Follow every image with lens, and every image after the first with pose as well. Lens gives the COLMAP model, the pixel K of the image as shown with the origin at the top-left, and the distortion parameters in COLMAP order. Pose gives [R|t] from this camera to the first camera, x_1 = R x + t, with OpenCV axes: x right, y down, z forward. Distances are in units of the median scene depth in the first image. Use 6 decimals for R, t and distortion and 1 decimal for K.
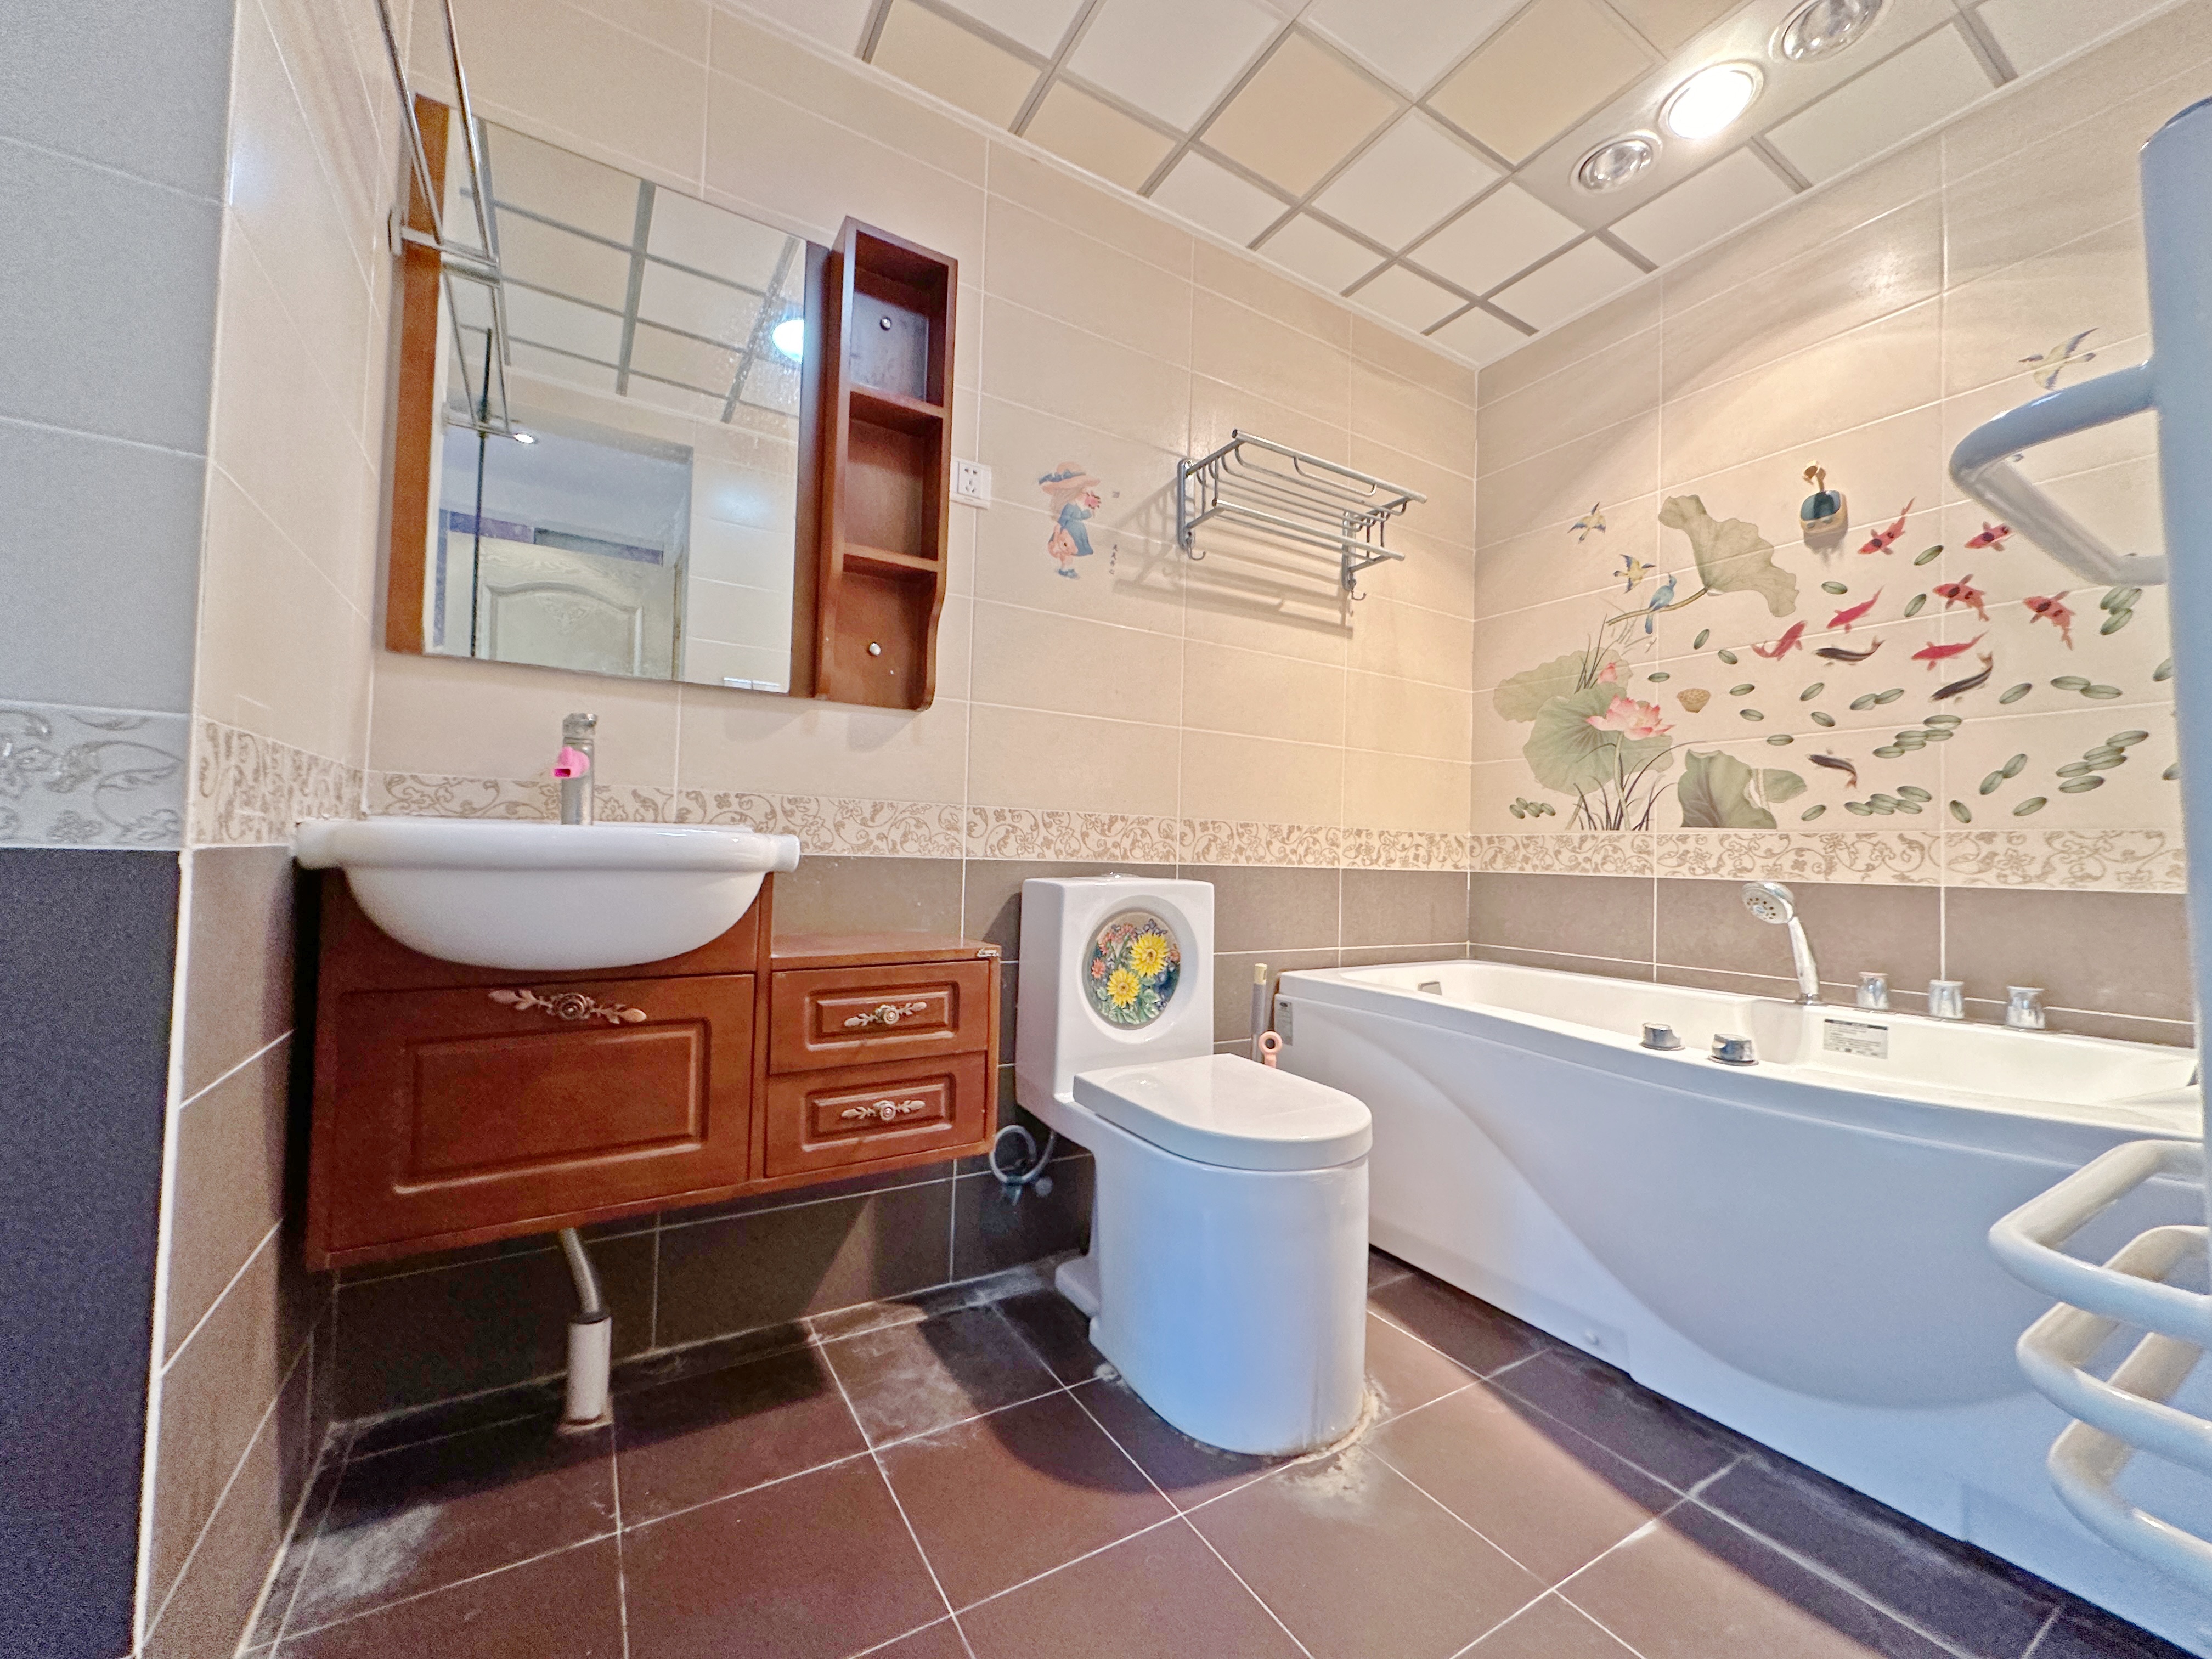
lens RADIAL K [[883.5, 0, 1106.0], [0, 883.5, 829.5], [0, 0, 1]] dist [-0.000311, -0.000160]
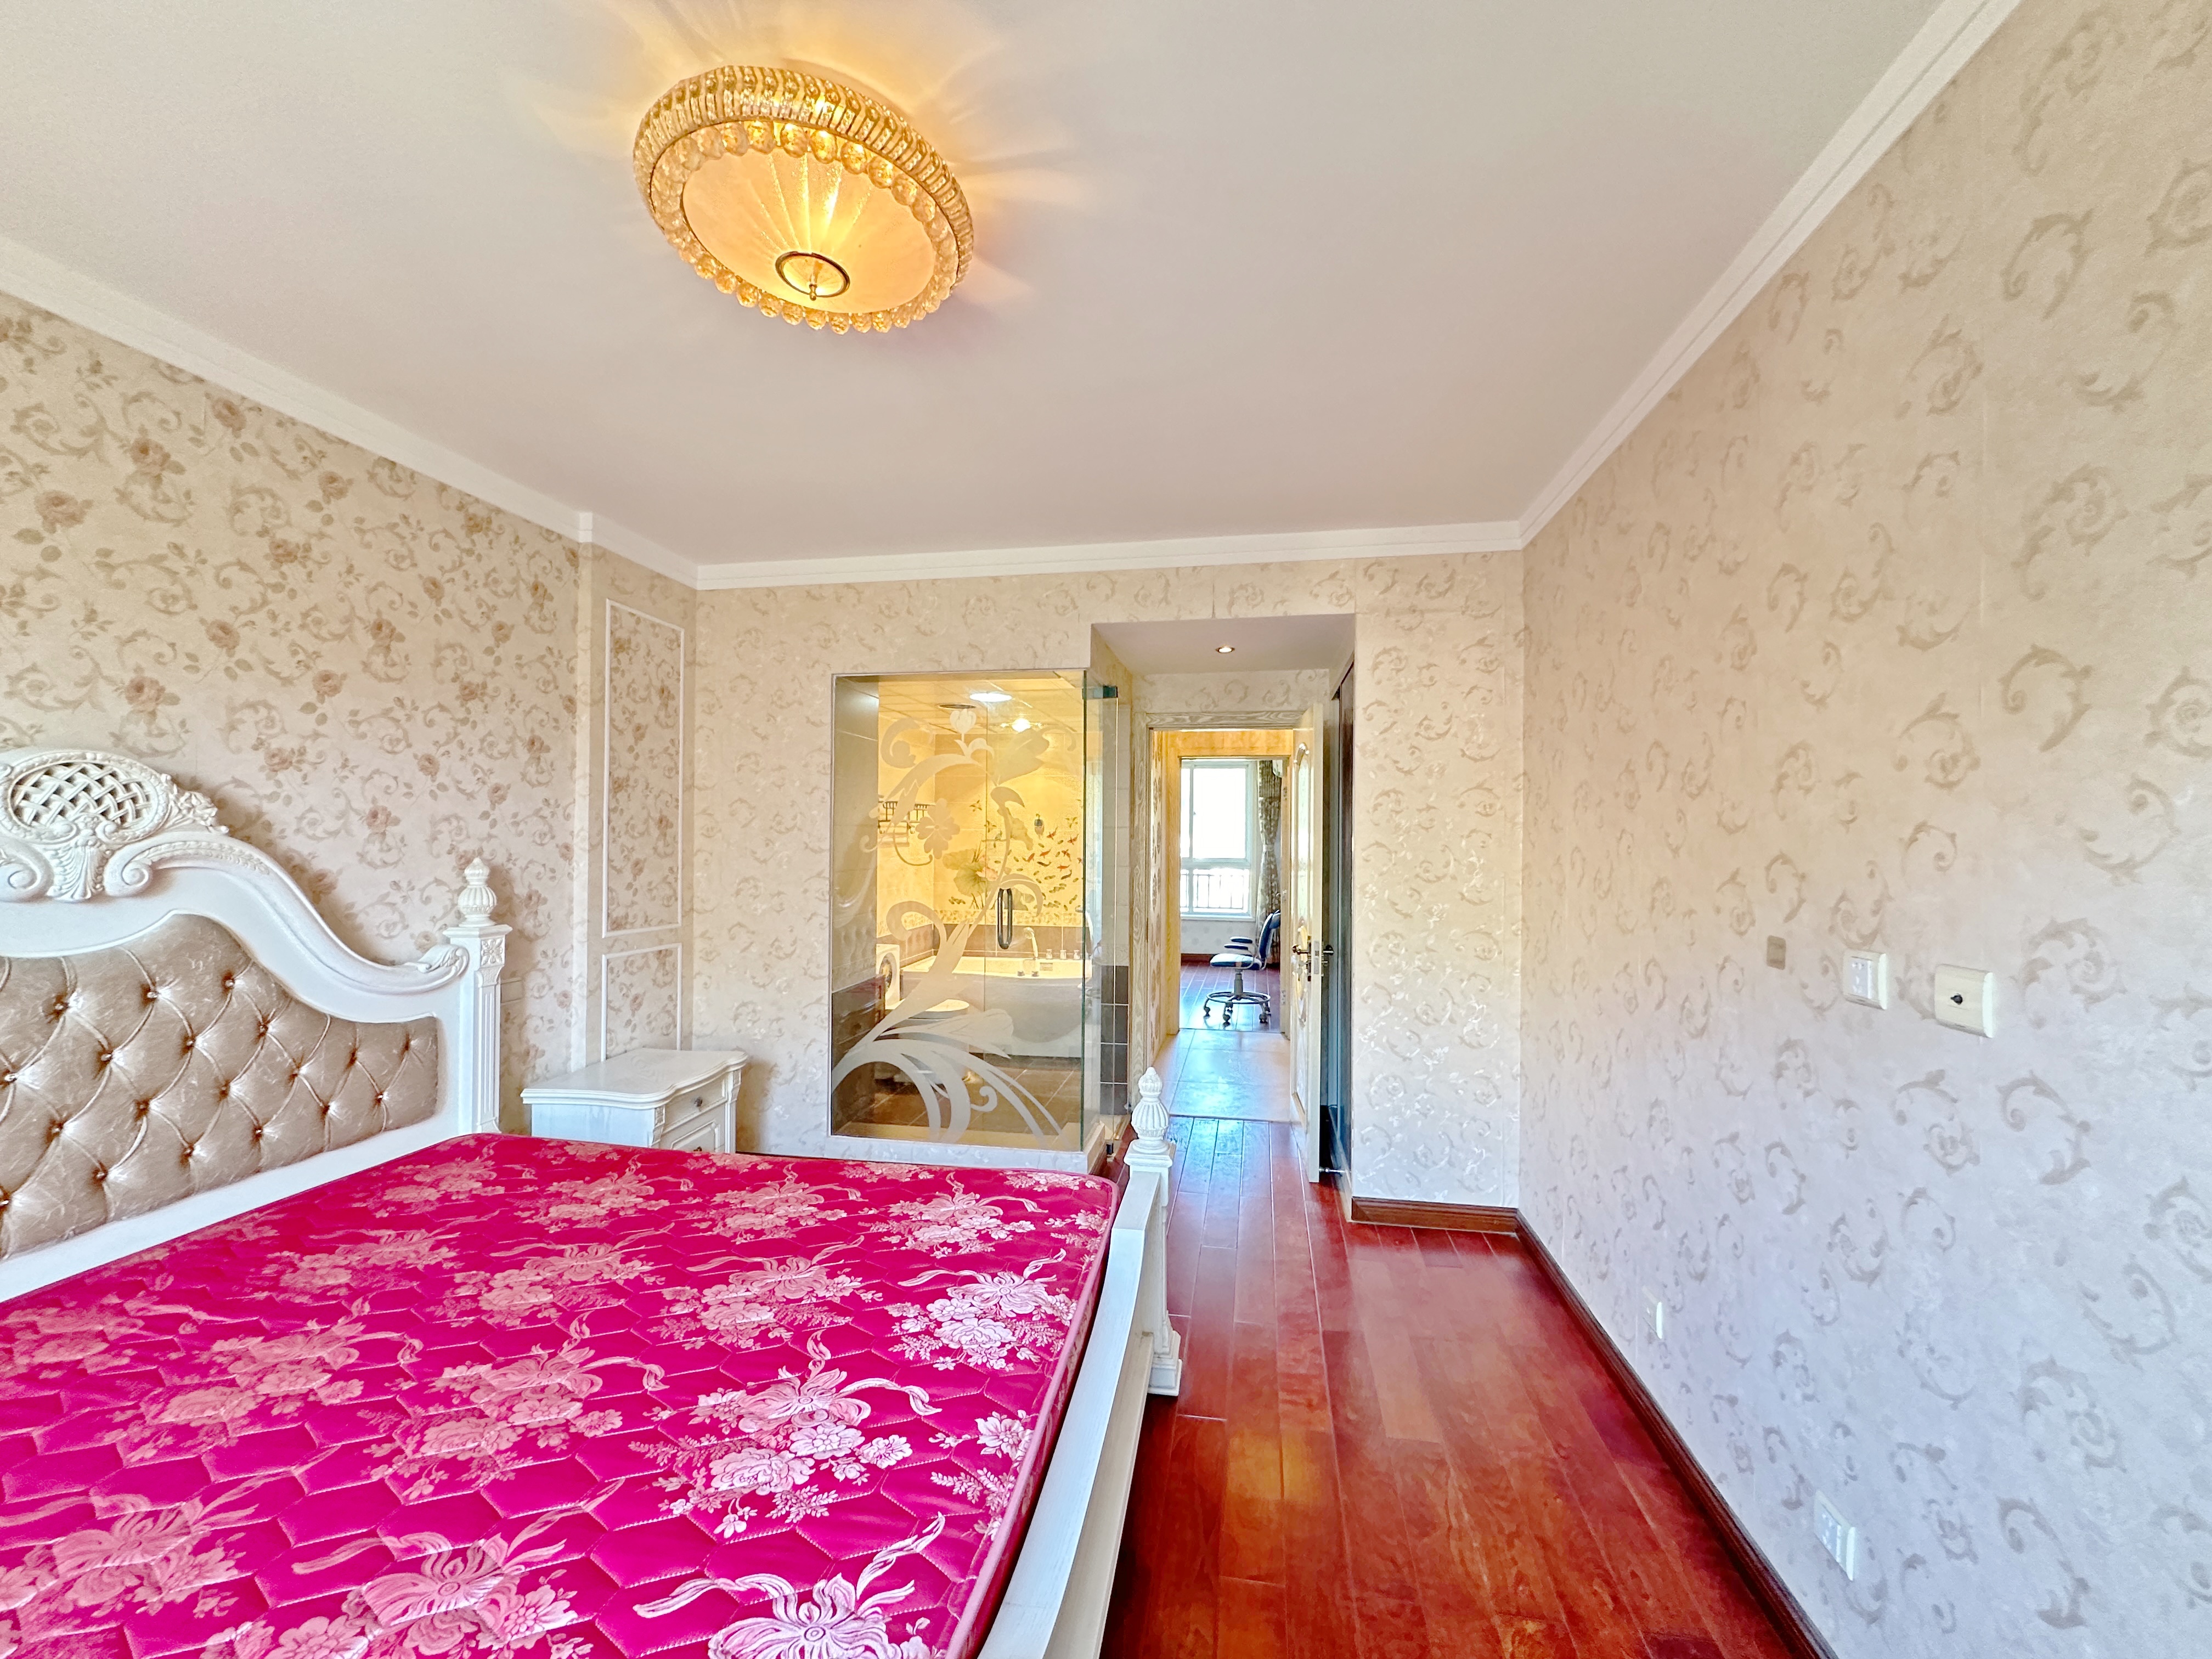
lens RADIAL K [[883.5, 0, 1106.0], [0, 883.5, 829.5], [0, 0, 1]] dist [-0.000311, -0.000160]
pose [[0.654472, -0.021736, 0.755774, -1.761621], [-0.011321, 0.999193, 0.038540, -0.479188], [-0.756002, -0.033779, 0.653698, -1.592441]]
